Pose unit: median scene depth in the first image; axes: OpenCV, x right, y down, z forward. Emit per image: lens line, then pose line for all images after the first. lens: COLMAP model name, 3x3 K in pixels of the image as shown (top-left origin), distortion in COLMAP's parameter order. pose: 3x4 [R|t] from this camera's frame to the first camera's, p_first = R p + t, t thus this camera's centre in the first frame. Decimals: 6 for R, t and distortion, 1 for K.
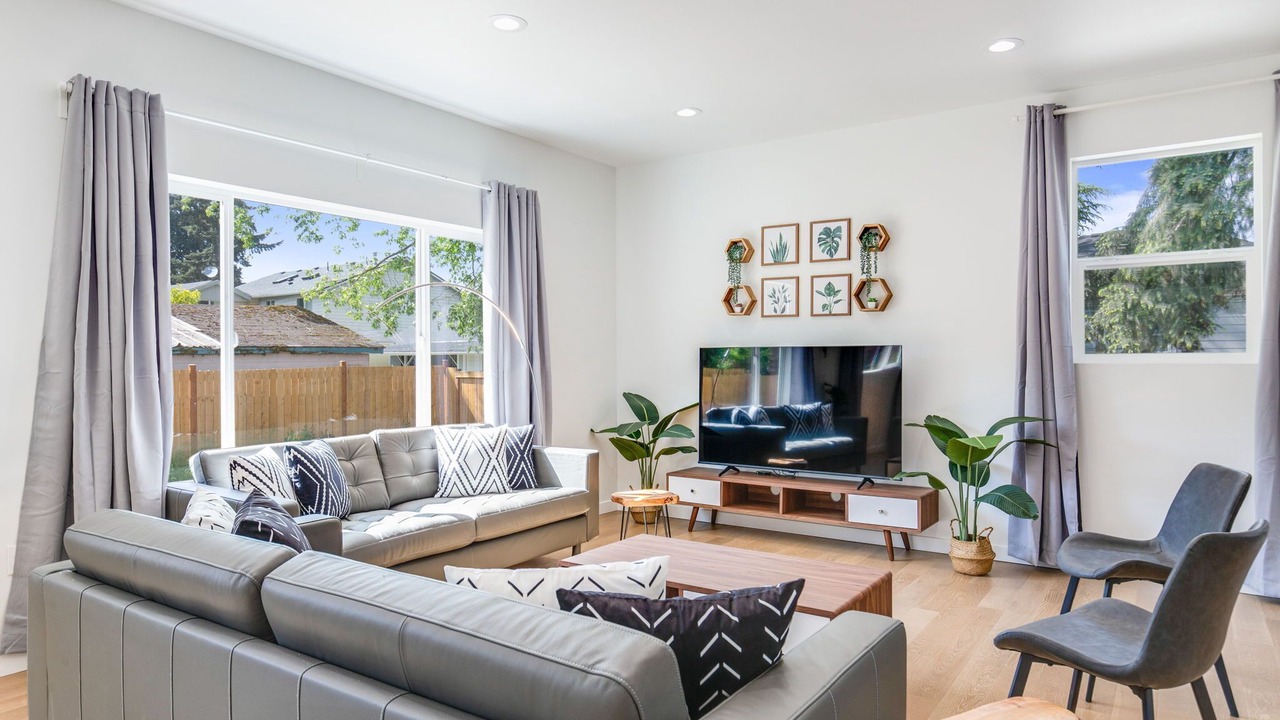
lens RADIAL K [[790.2, 0, 643.1], [0, 790.2, 365.8], [0, 0, 1]] dist [-0.002704, 0.002005]
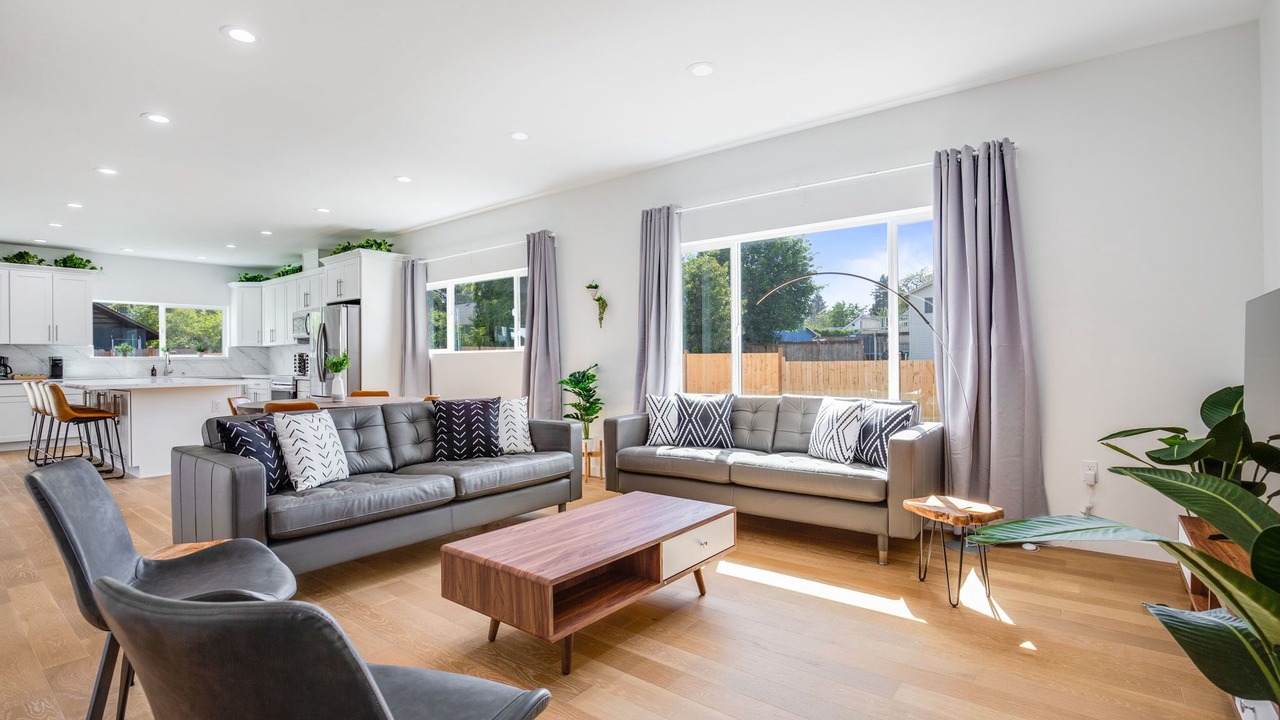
lens RADIAL K [[600.5, 0, 640.0], [0, 600.5, 360.0], [0, 0, 1]] dist [-0.035718, 0.009553]
pose [[-0.077574, 0.002893, -0.996982, 0.526681], [0.000900, 0.999996, 0.002832, 0.018624], [0.996986, -0.000677, -0.077577, 0.655593]]
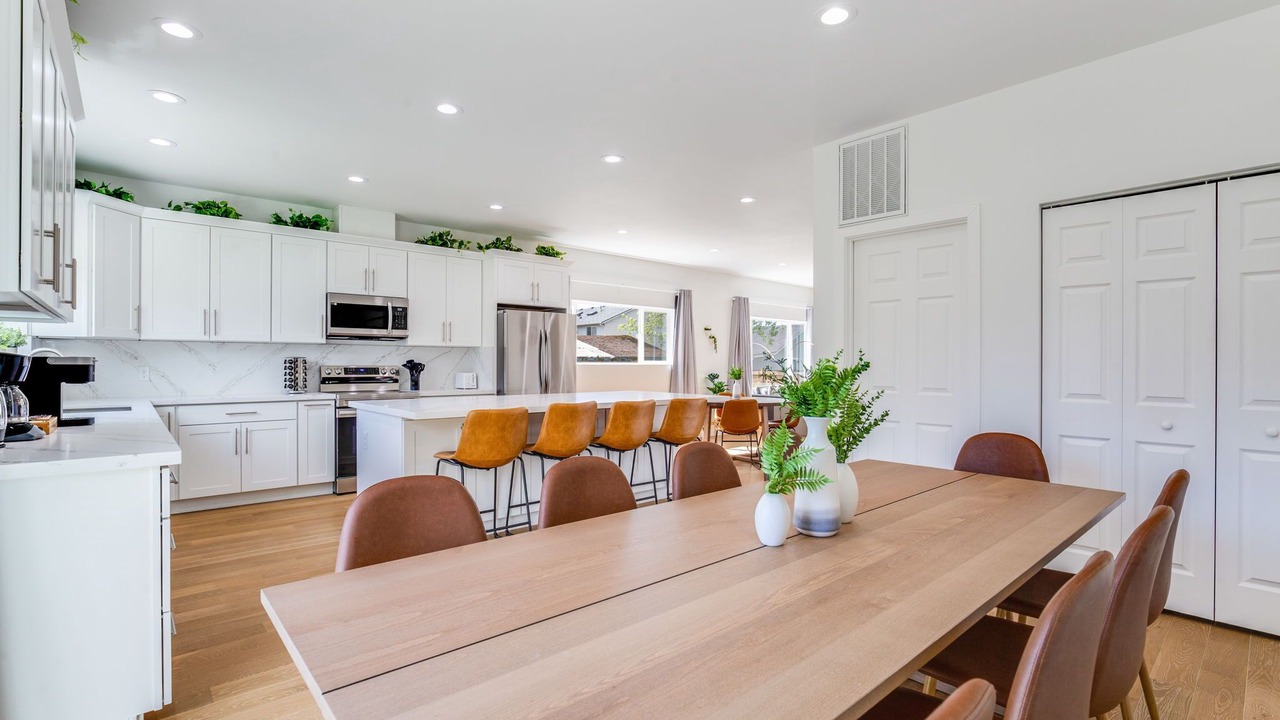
lens RADIAL K [[564.7, 0, 640.0], [0, 564.7, 360.0], [0, 0, 1]] dist [-0.000176, 0.000104]
pose [[0.972541, 0.001622, -0.232726, -0.280734], [-0.005451, 0.999860, -0.015810, 0.019600], [0.232668, 0.016644, 0.972414, -1.258907]]
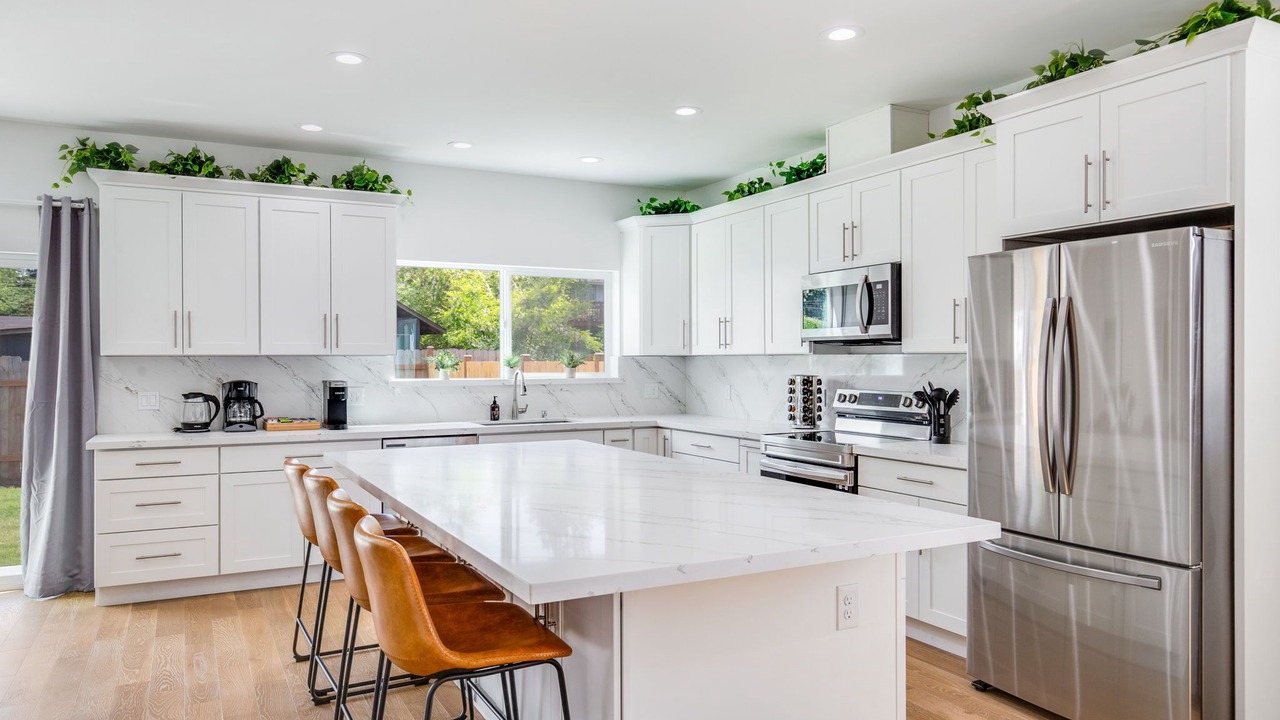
lens RADIAL K [[876.9, 0, 640.0], [0, 876.9, 360.0], [0, 0, 1]] dist [0.001279, 0.000136]
pose [[-0.472538, 0.004864, -0.881297, -0.089634], [-0.004491, 0.999959, 0.007927, -0.022557], [0.881299, 0.007703, -0.472496, -0.124633]]
